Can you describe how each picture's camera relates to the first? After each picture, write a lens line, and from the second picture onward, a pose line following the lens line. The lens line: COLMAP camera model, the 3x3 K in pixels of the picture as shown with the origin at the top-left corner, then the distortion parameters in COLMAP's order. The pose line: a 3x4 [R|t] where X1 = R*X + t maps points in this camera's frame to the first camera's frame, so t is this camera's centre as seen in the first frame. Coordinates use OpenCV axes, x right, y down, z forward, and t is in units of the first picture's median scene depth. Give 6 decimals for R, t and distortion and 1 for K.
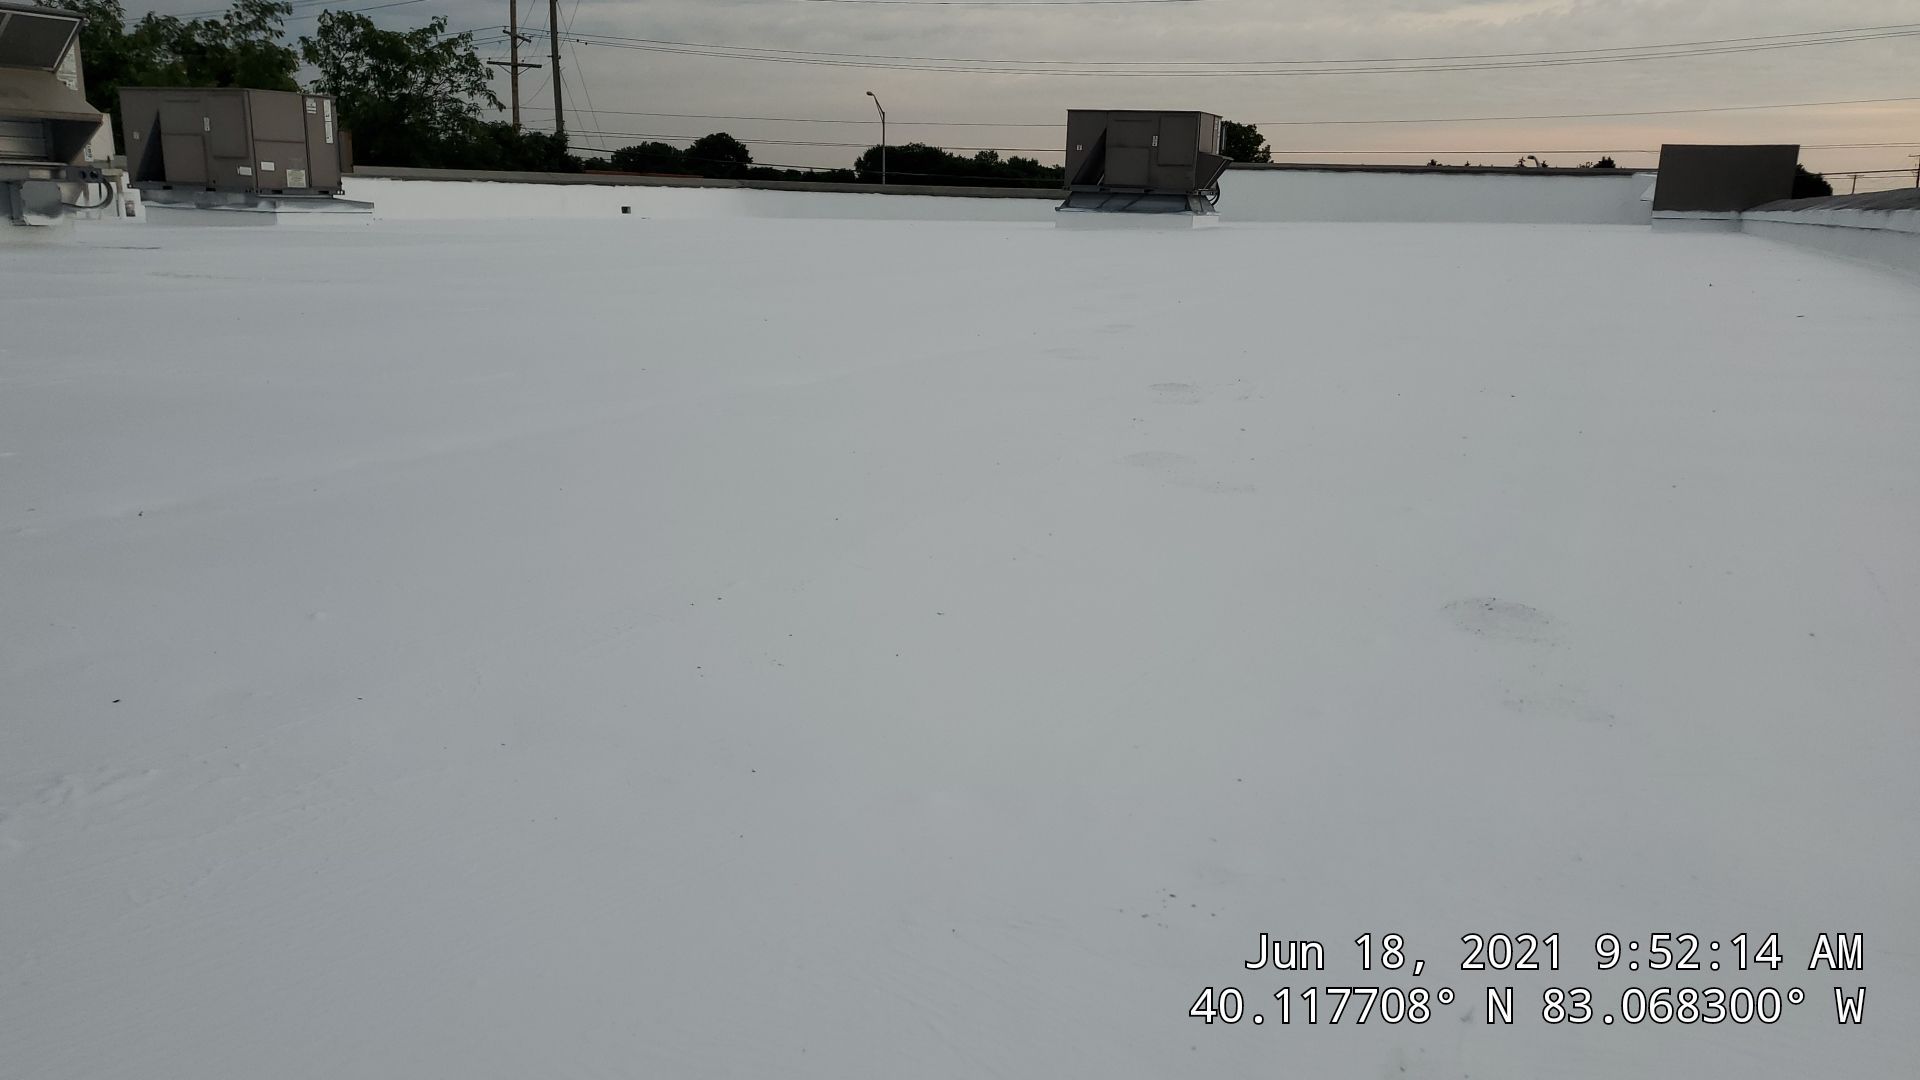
lens RADIAL K [[1514.7, 0, 974.6], [0, 1514.7, 552.5], [0, 0, 1]] dist [0.046856, -0.015881]
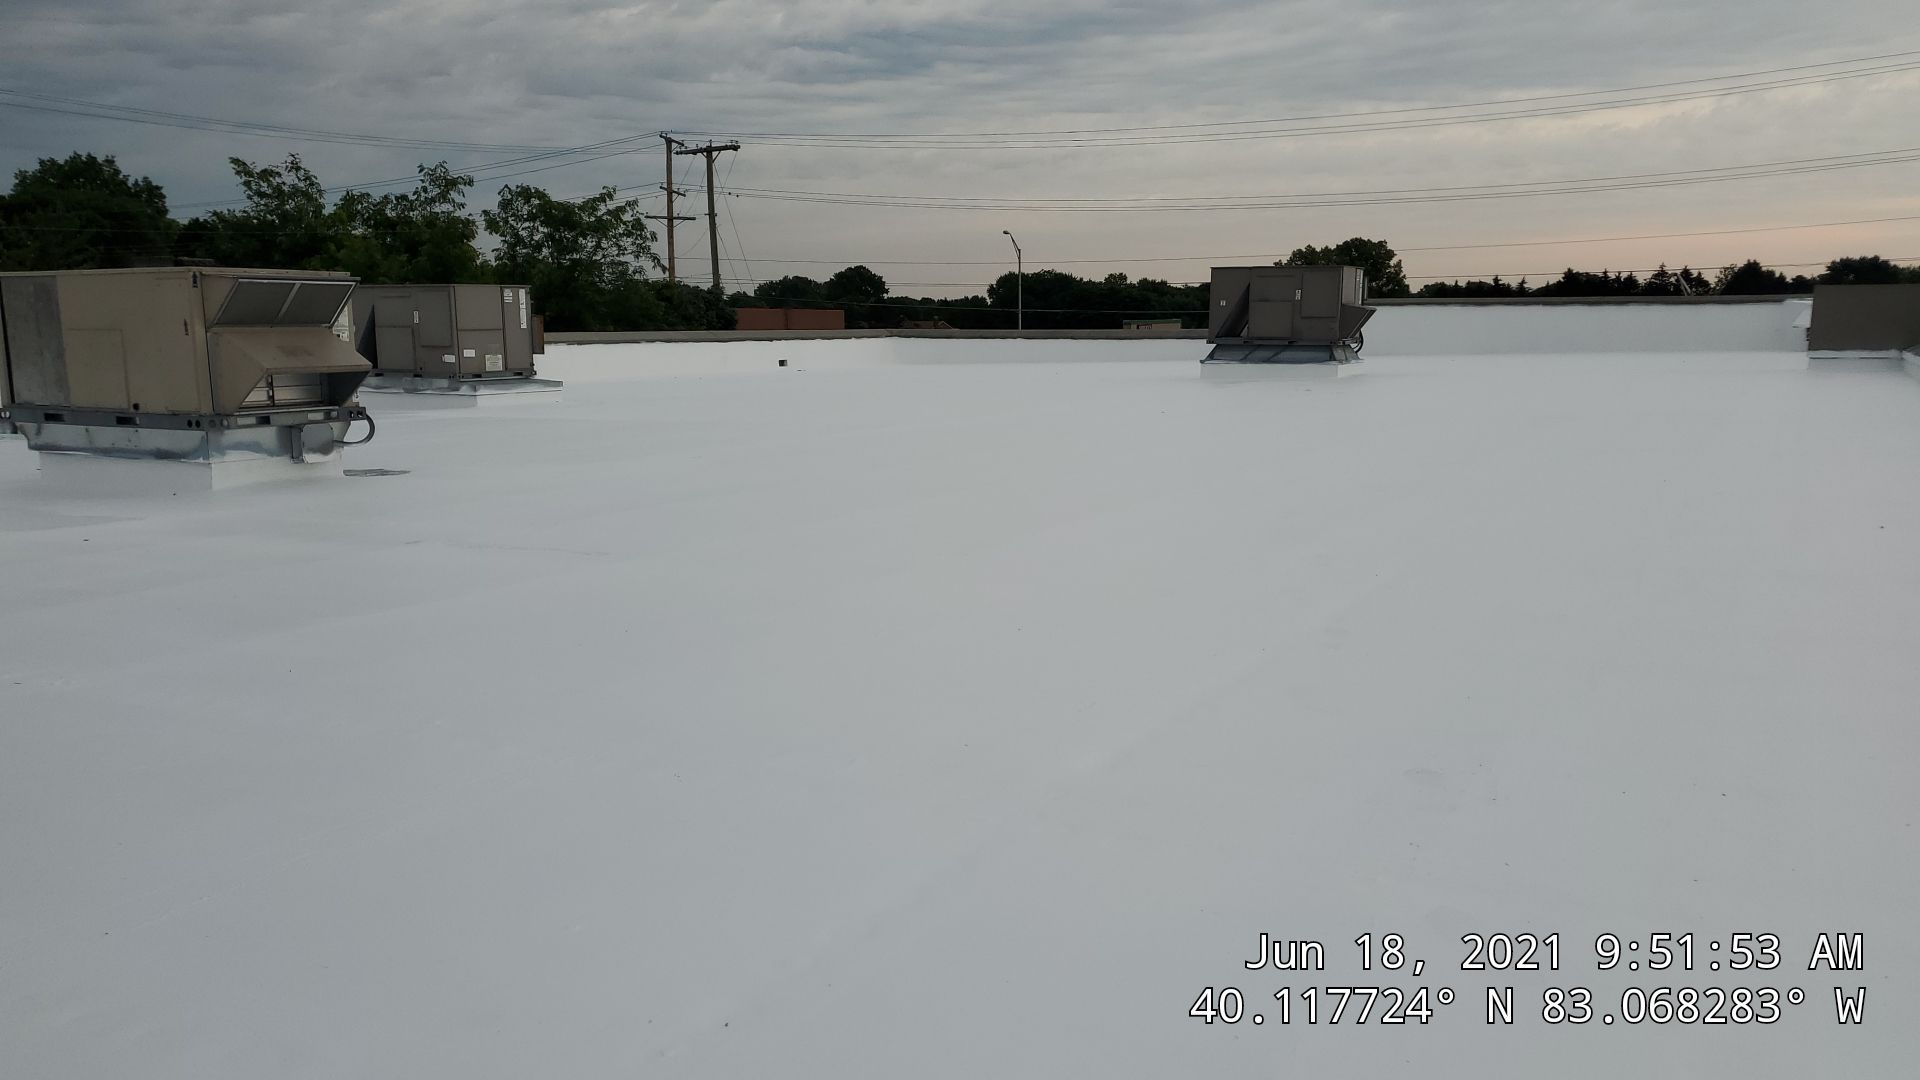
lens RADIAL K [[1510.6, 0, 984.3], [0, 1510.6, 580.7], [0, 0, 1]] dist [0.053151, -0.041670]
pose [[0.996562, -0.013786, -0.081692, -0.008010], [0.009018, 0.998250, -0.058443, -0.014772], [0.082355, 0.057505, 0.994943, -0.016337]]
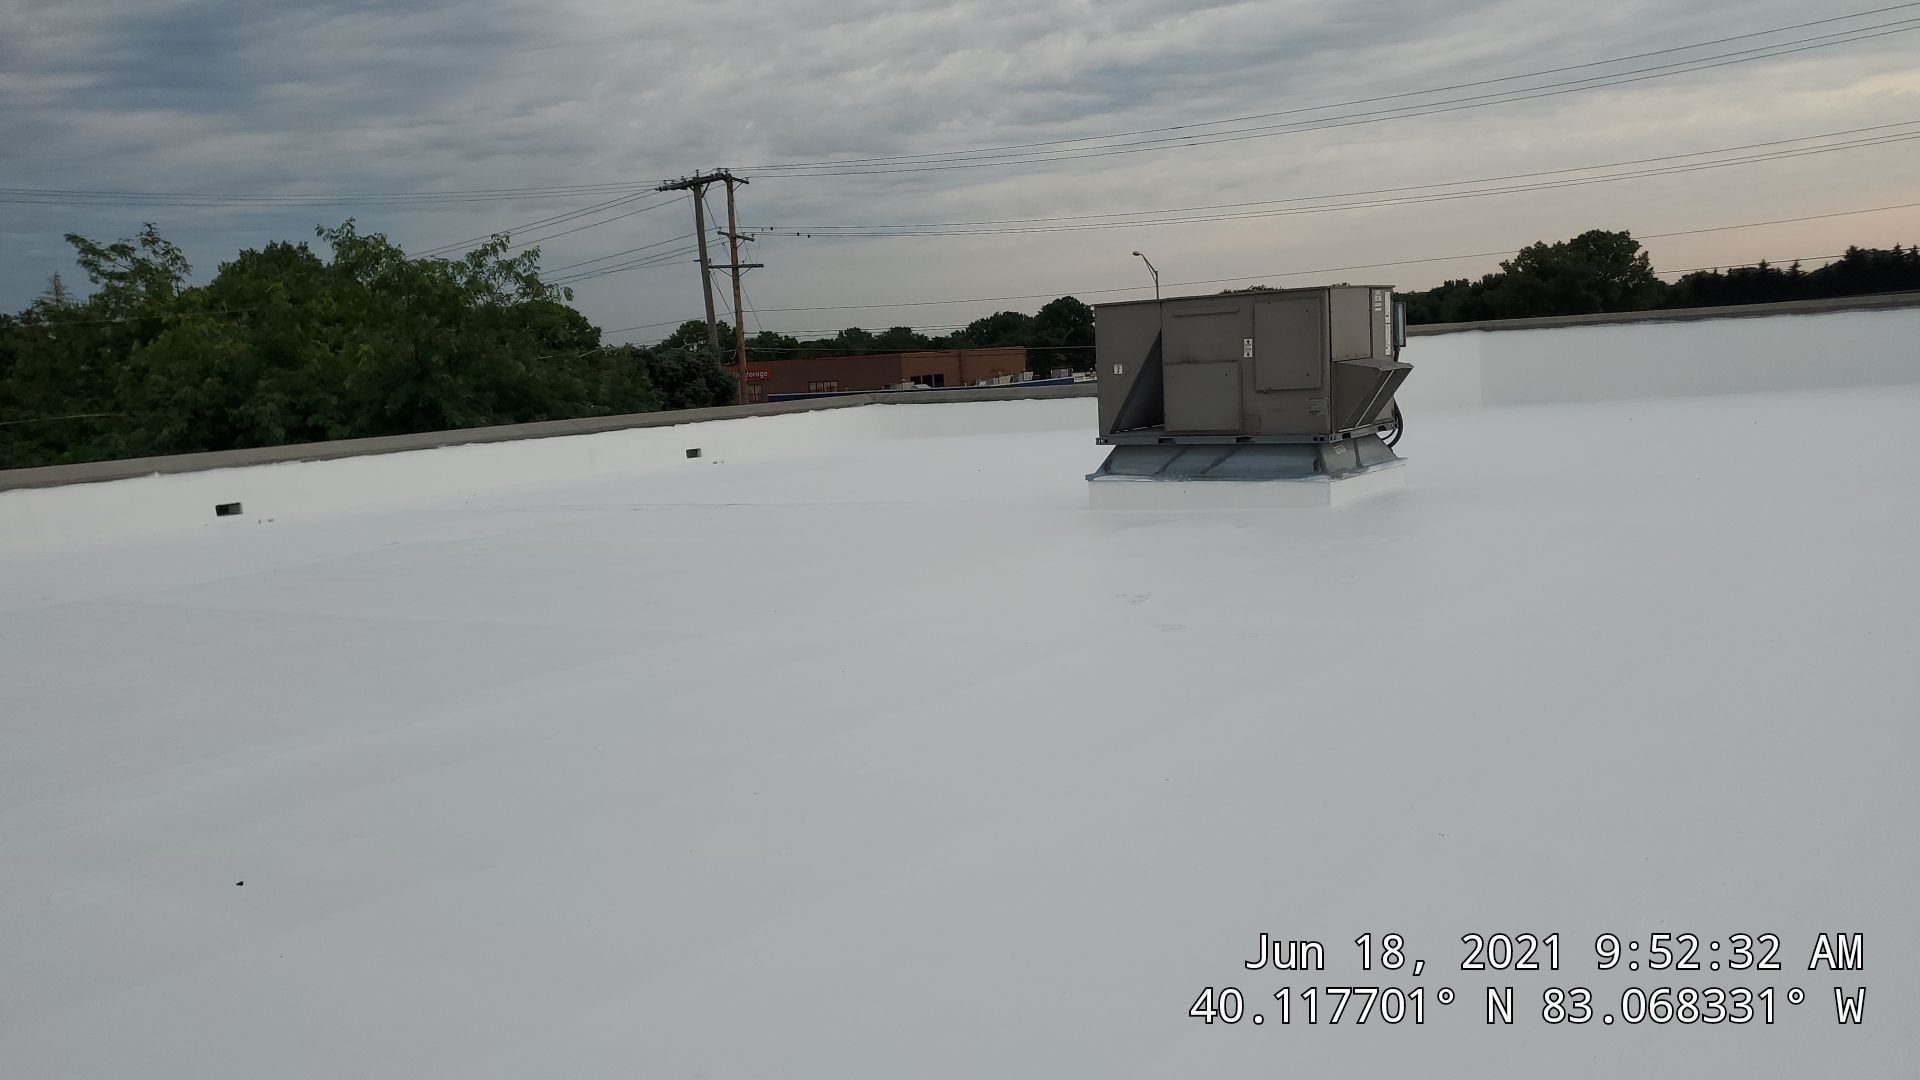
lens RADIAL K [[1510.6, 0, 978.1], [0, 1510.6, 537.5], [0, 0, 1]] dist [0.053151, -0.041670]
pose [[0.969647, -0.056739, -0.237833, 0.106383], [0.031679, 0.993657, -0.107899, -0.107932], [0.242446, 0.097089, 0.965295, 0.339071]]
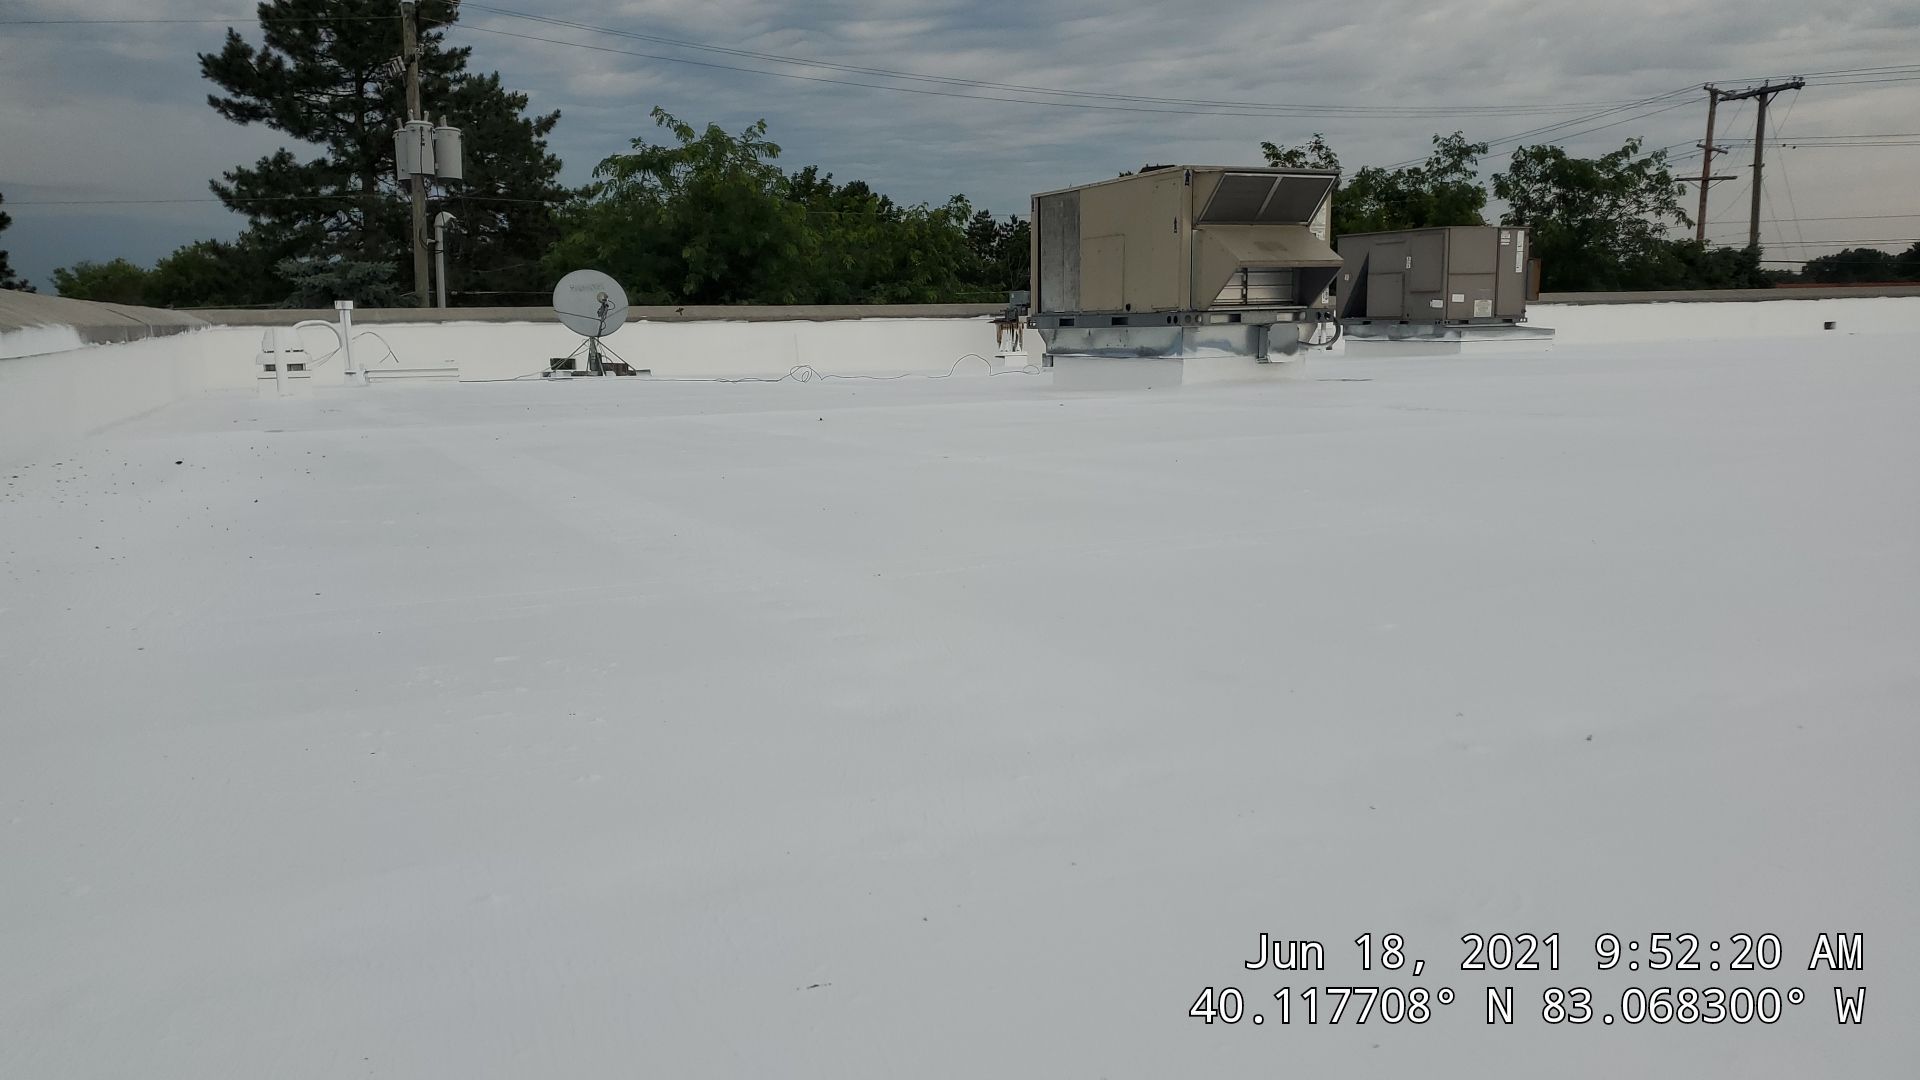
lens RADIAL K [[1510.6, 0, 950.1], [0, 1510.6, 564.1], [0, 0, 1]] dist [0.053151, -0.041670]
pose [[0.746615, 0.073403, -0.661194, -0.012297], [-0.120082, 0.992438, -0.025419, -0.002699], [0.654329, 0.098376, 0.749784, 0.008655]]
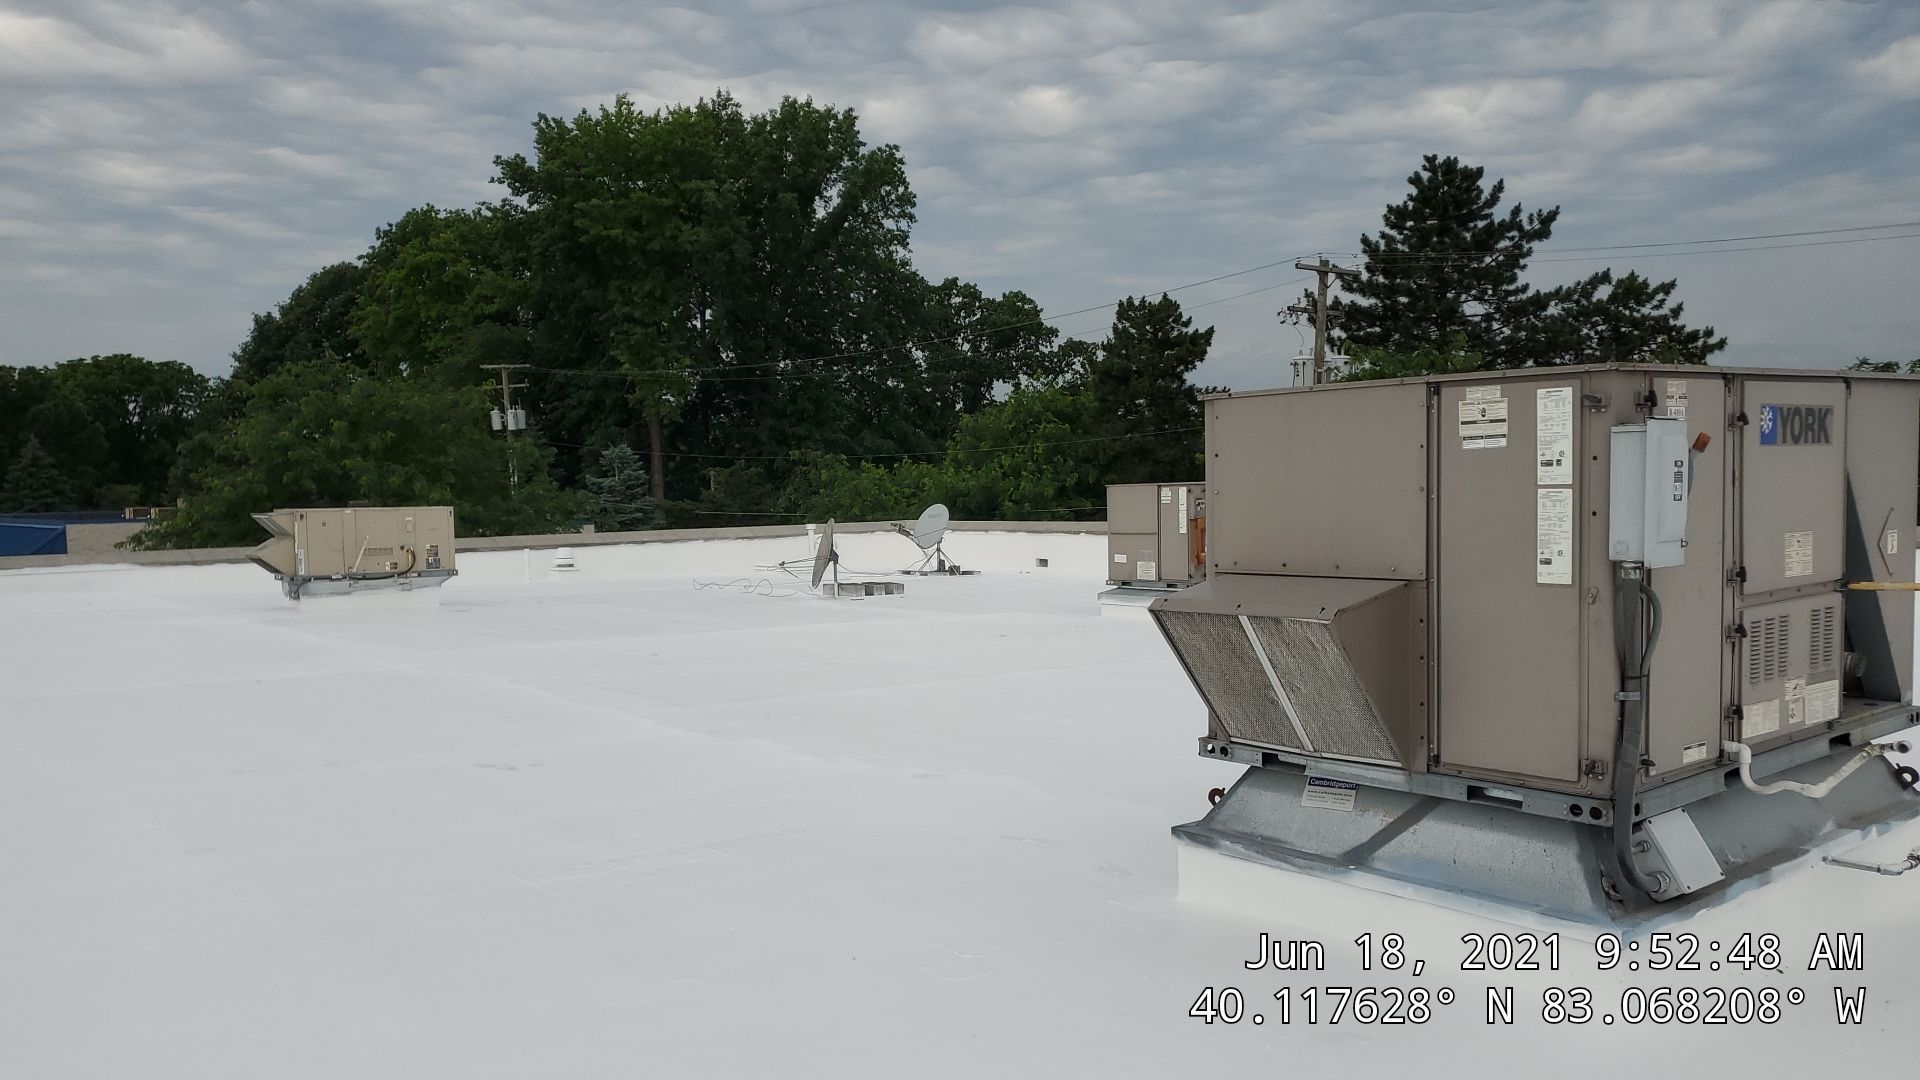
lens RADIAL K [[1510.6, 0, 934.1], [0, 1510.6, 602.8], [0, 0, 1]] dist [0.053151, -0.041670]
pose [[-0.447854, 0.056158, -0.892342, 0.255152], [-0.193917, 0.968169, 0.158254, -0.201579], [0.872825, 0.243915, -0.422708, 0.745534]]
